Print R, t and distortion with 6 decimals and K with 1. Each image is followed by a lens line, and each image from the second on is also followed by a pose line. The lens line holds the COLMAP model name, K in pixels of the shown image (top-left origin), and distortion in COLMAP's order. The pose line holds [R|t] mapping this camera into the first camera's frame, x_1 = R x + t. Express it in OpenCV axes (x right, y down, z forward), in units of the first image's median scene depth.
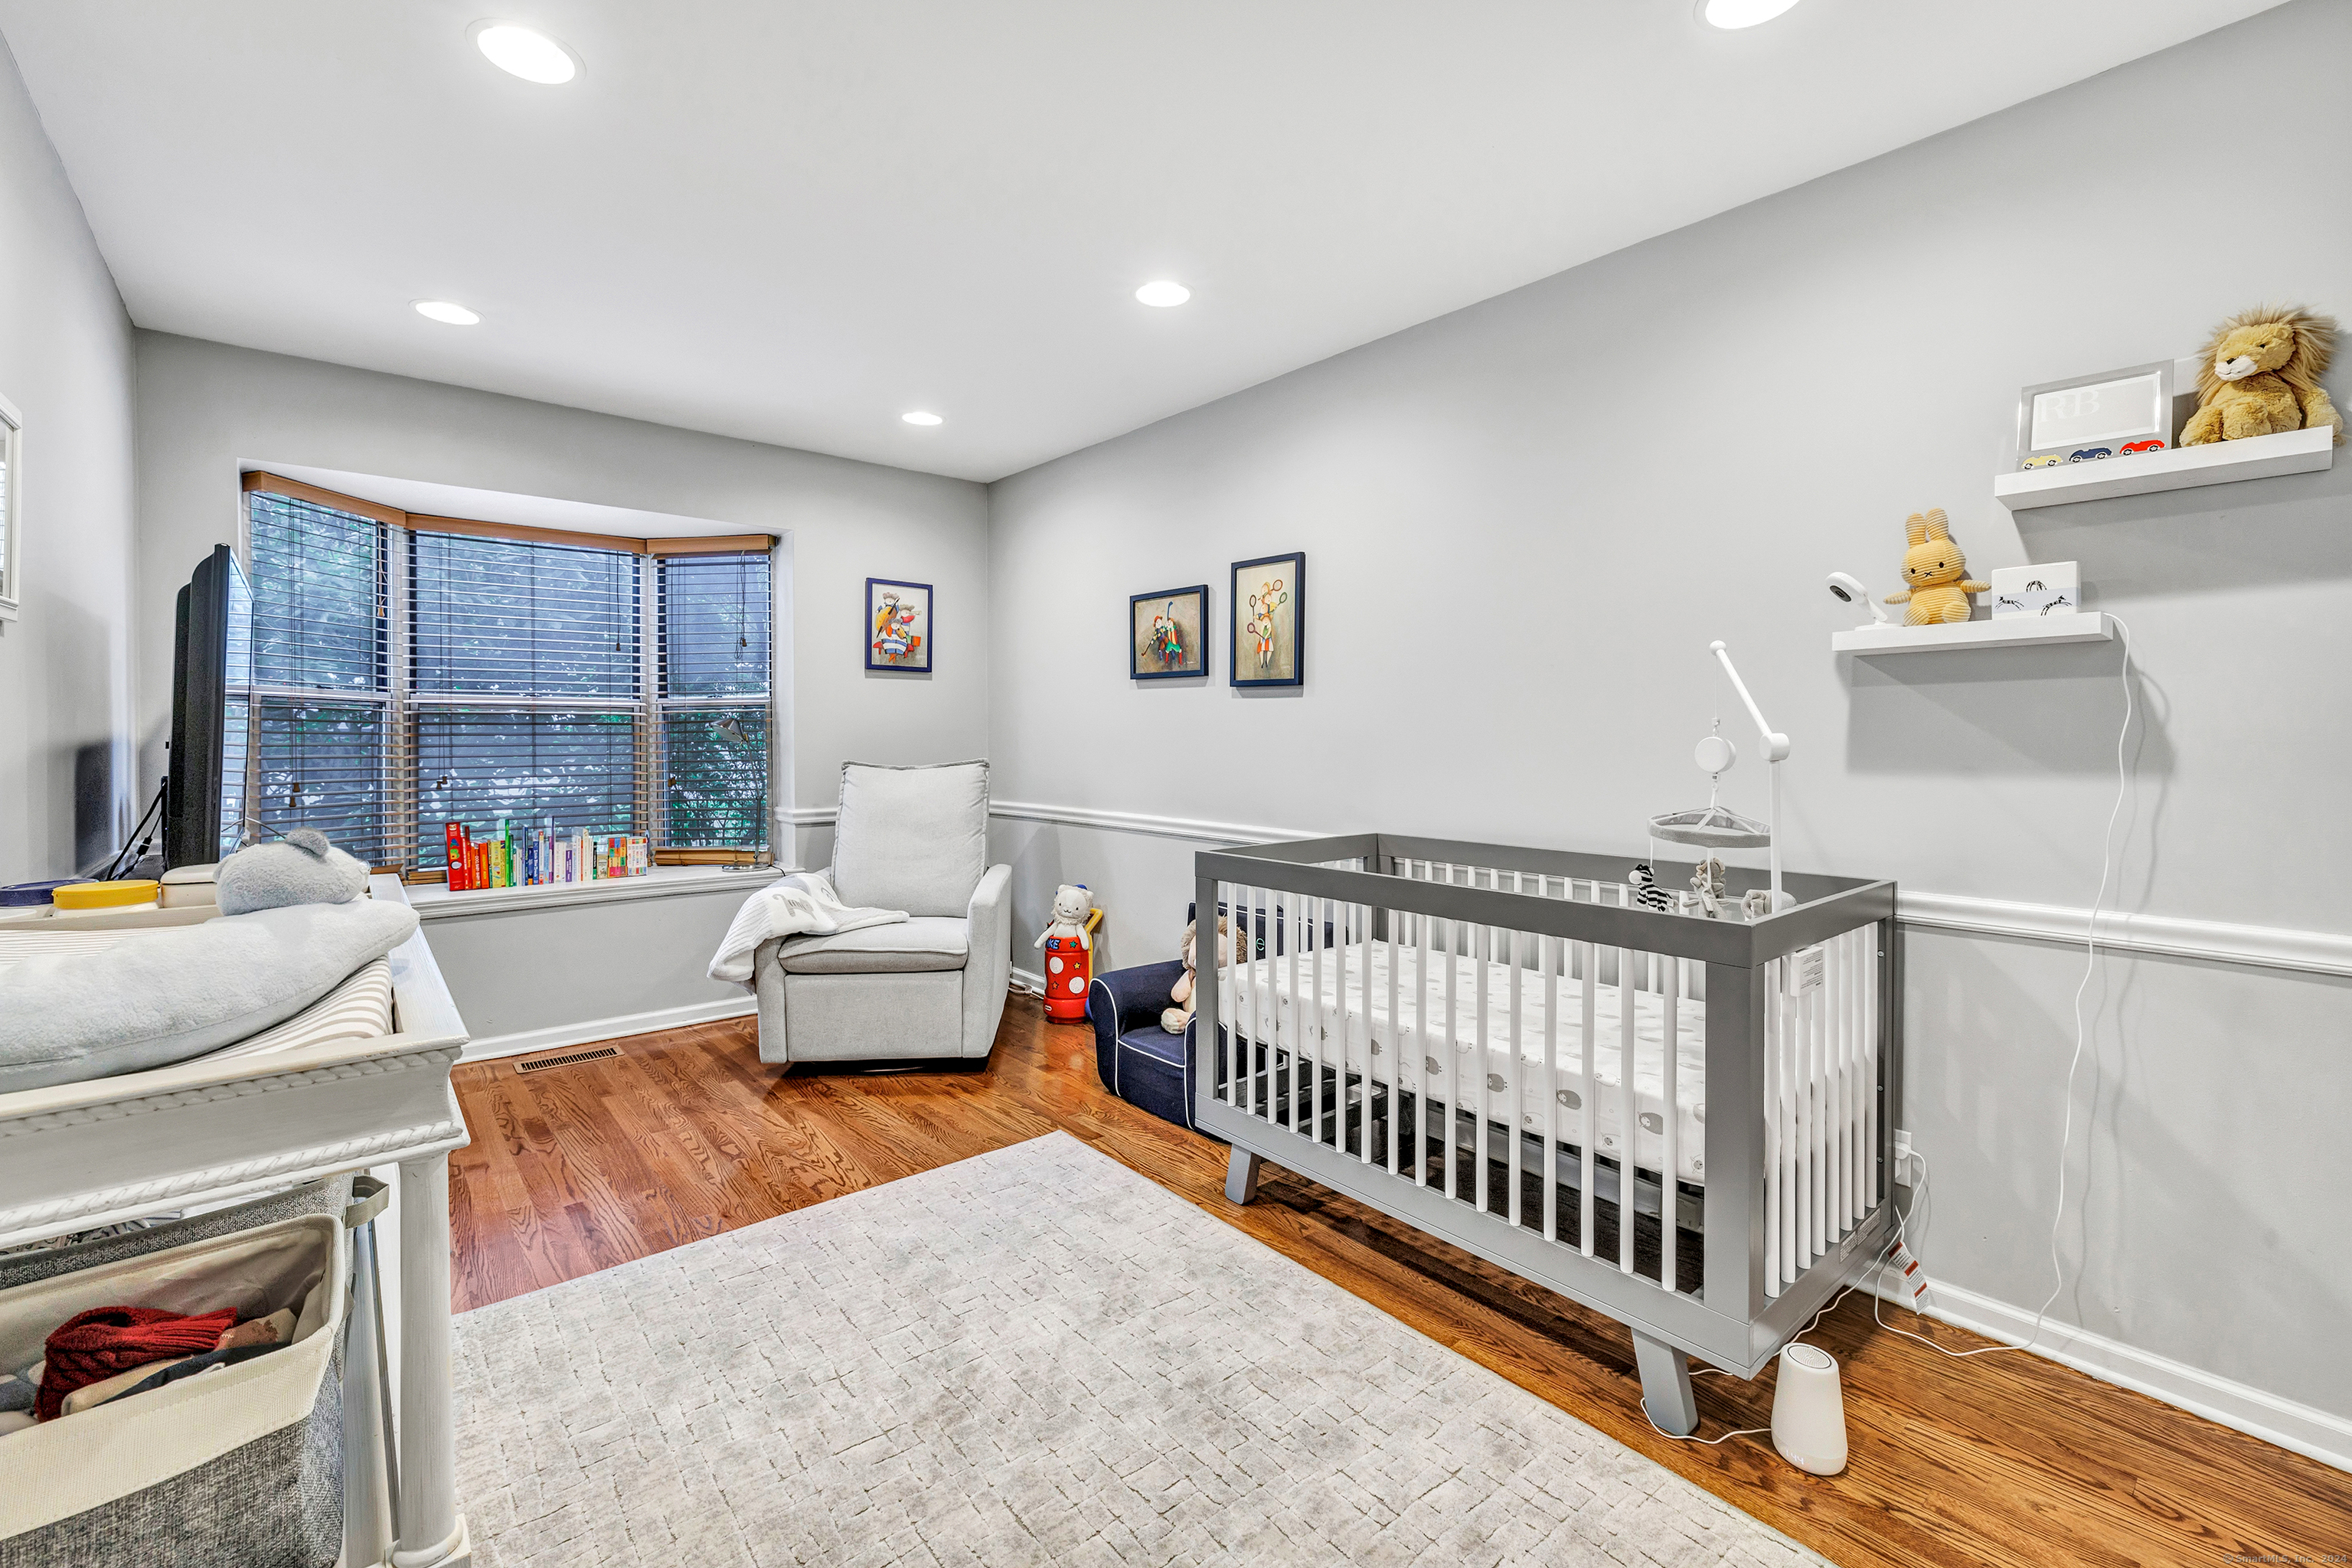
lens RADIAL K [[1004.8, 0, 1120.1], [0, 1004.8, 732.9], [0, 0, 1]] dist [-0.000559, -0.000413]
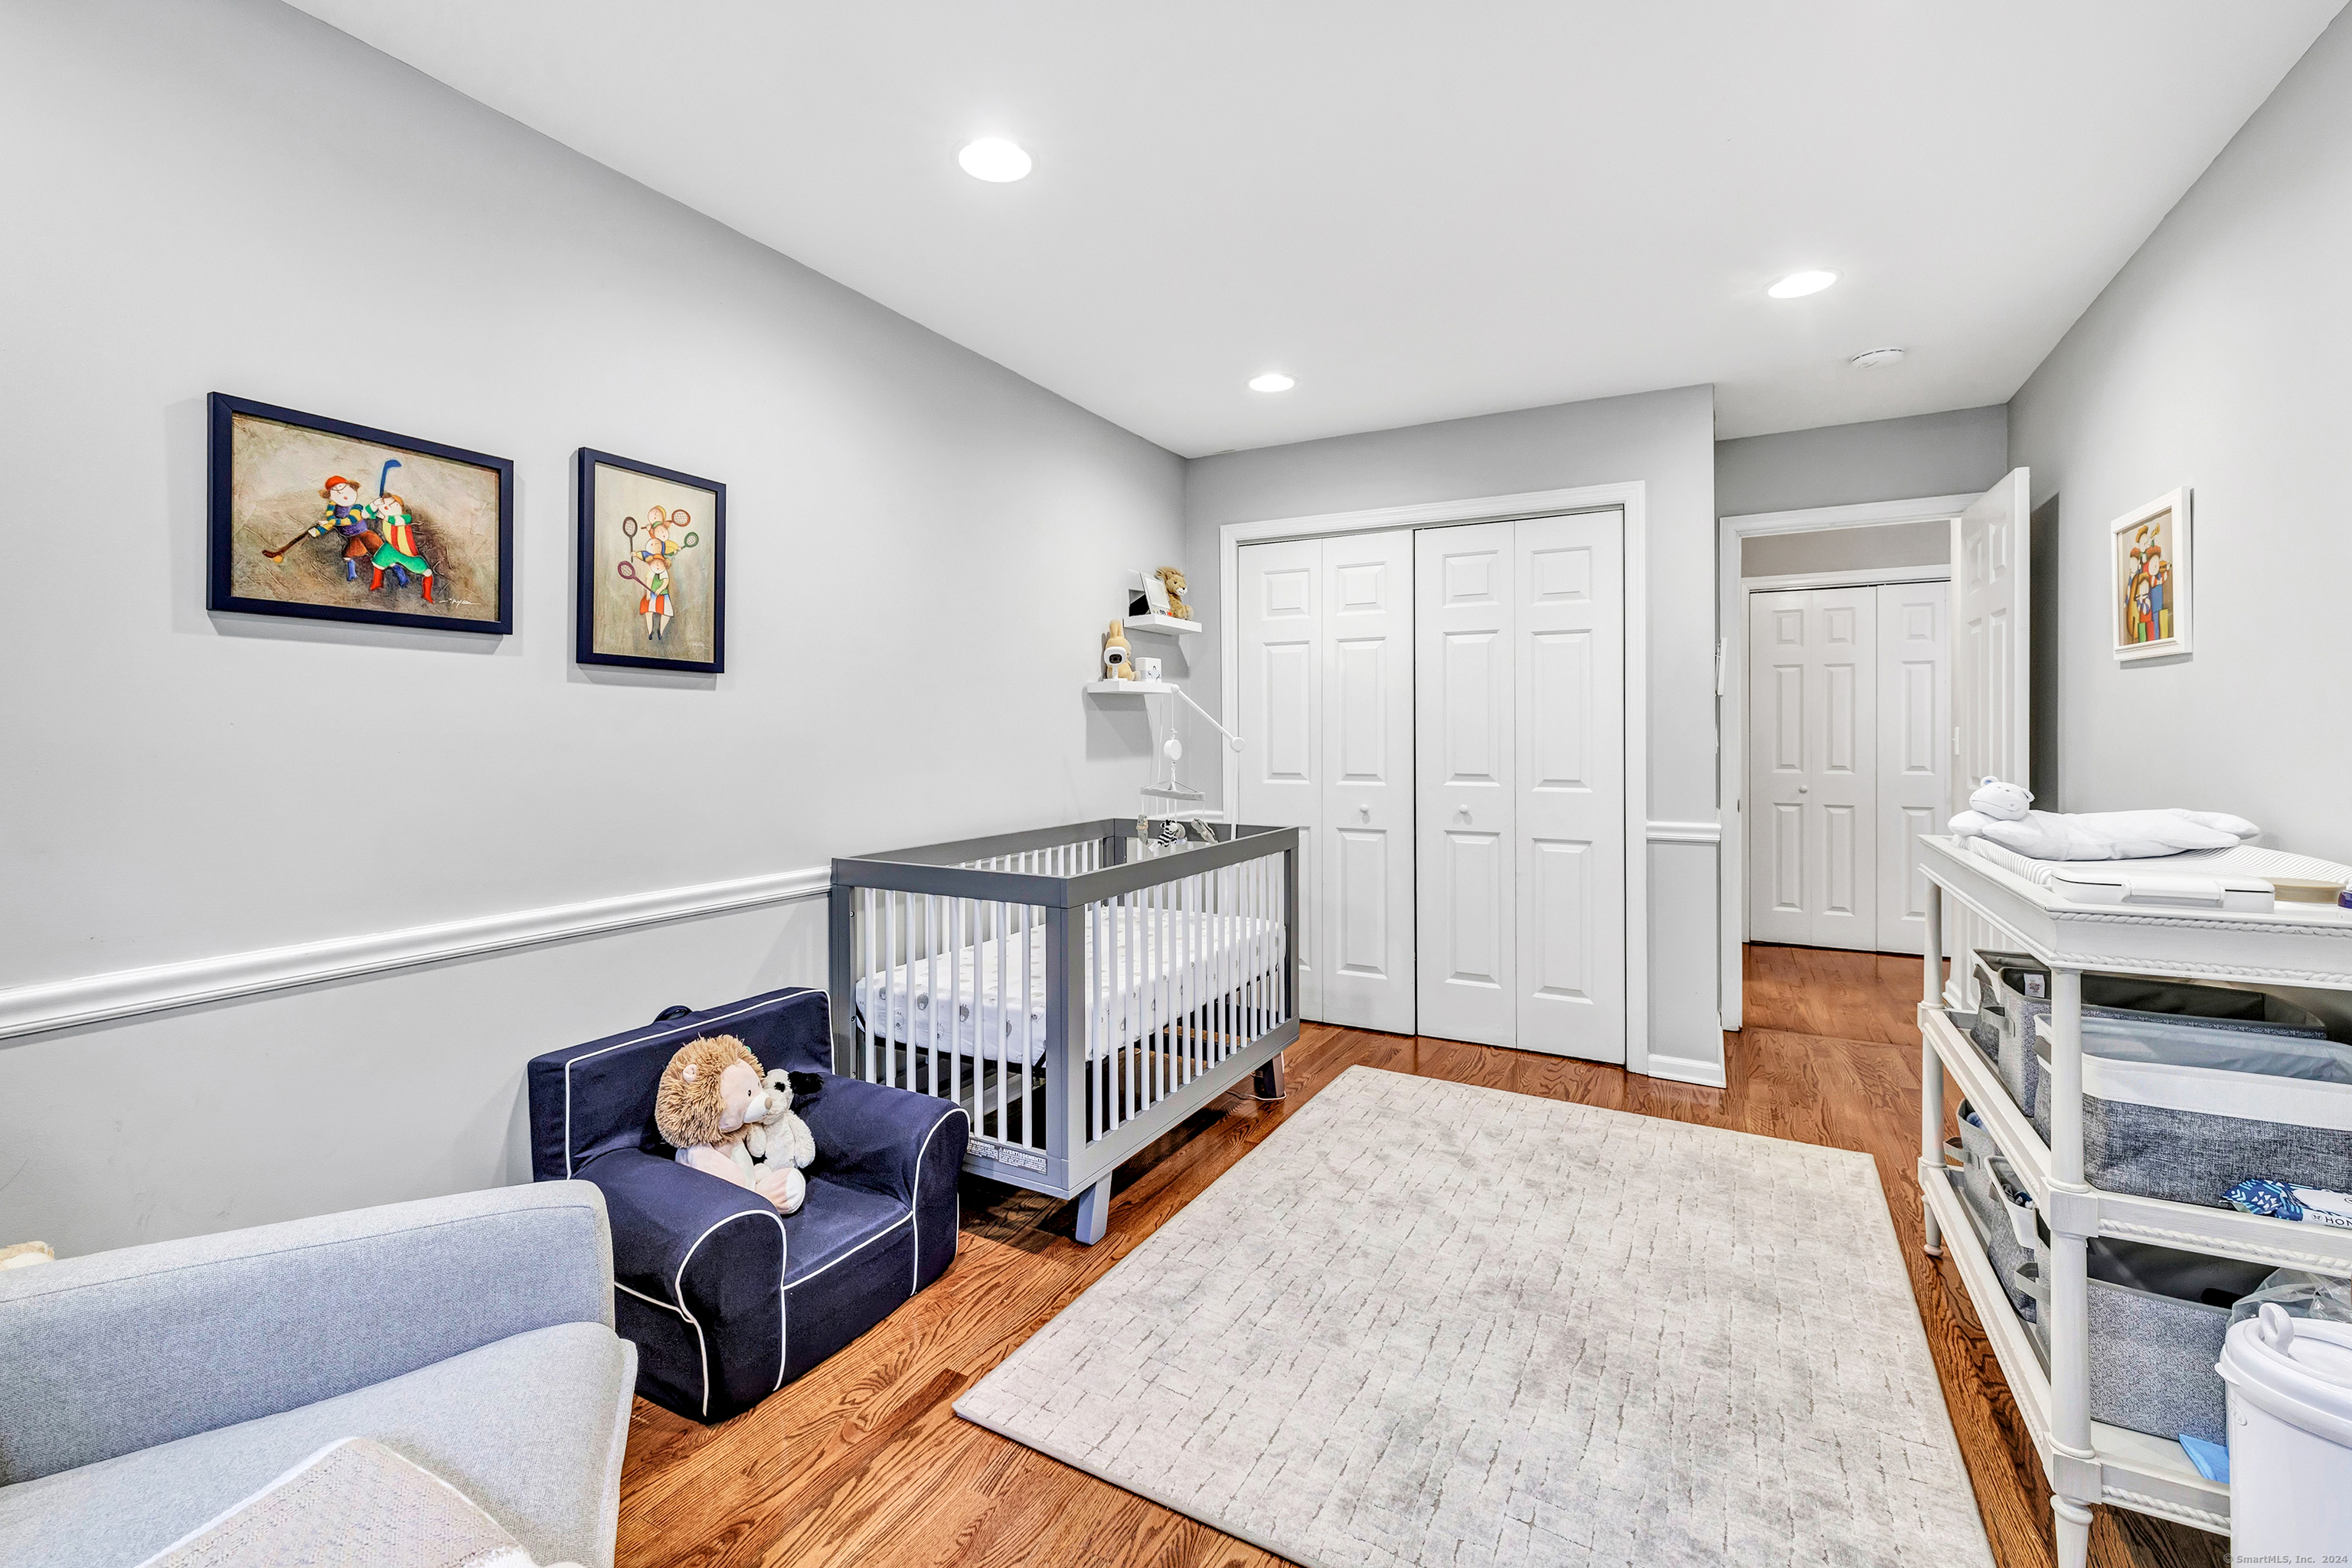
lens RADIAL K [[1004.8, 0, 1139.6], [0, 1004.8, 731.1], [0, 0, 1]] dist [-0.000559, -0.000413]
pose [[-0.366278, 0.009436, 0.930458, -0.495754], [0.010199, 0.999929, -0.006125, 0.000403], [-0.930450, 0.007246, -0.366348, 0.838521]]
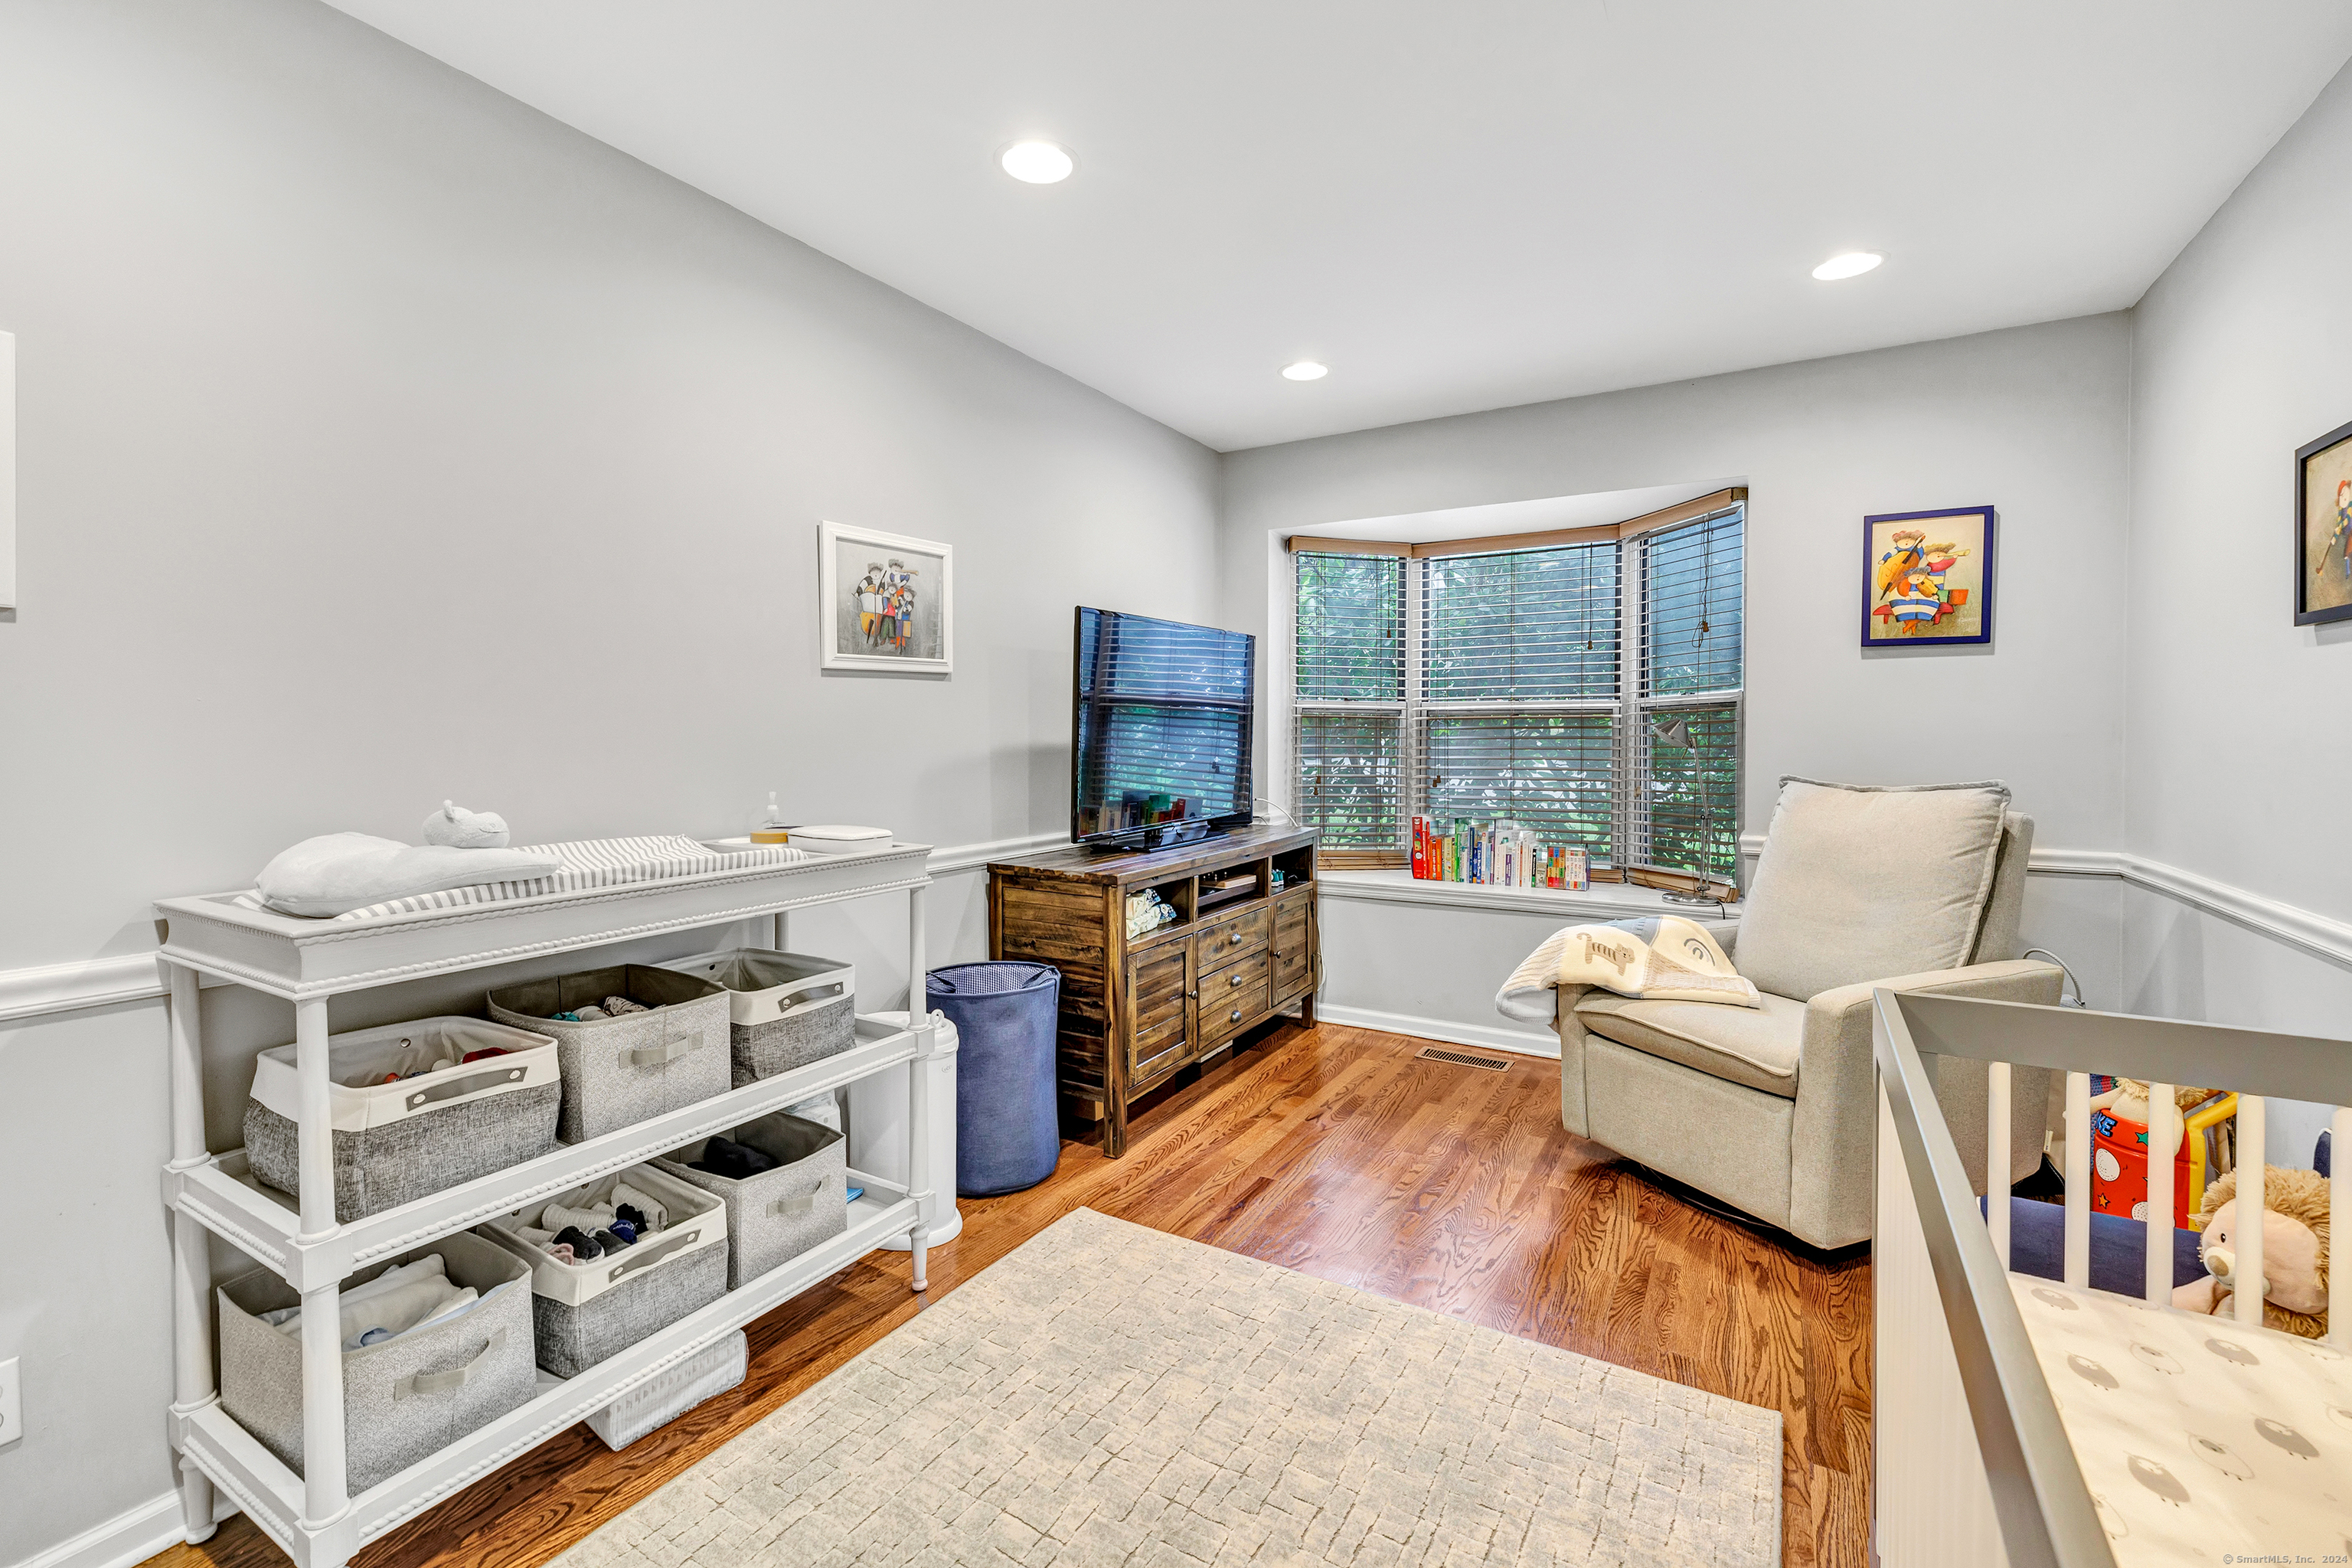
lens RADIAL K [[1004.8, 0, 1176.7], [0, 1004.8, 750.1], [0, 0, 1]] dist [-0.000559, -0.000413]
pose [[0.358756, 0.014742, -0.933315, 0.273316], [-0.000103, 0.999876, 0.015753, -0.002358], [0.933431, -0.005556, 0.358713, 0.349596]]
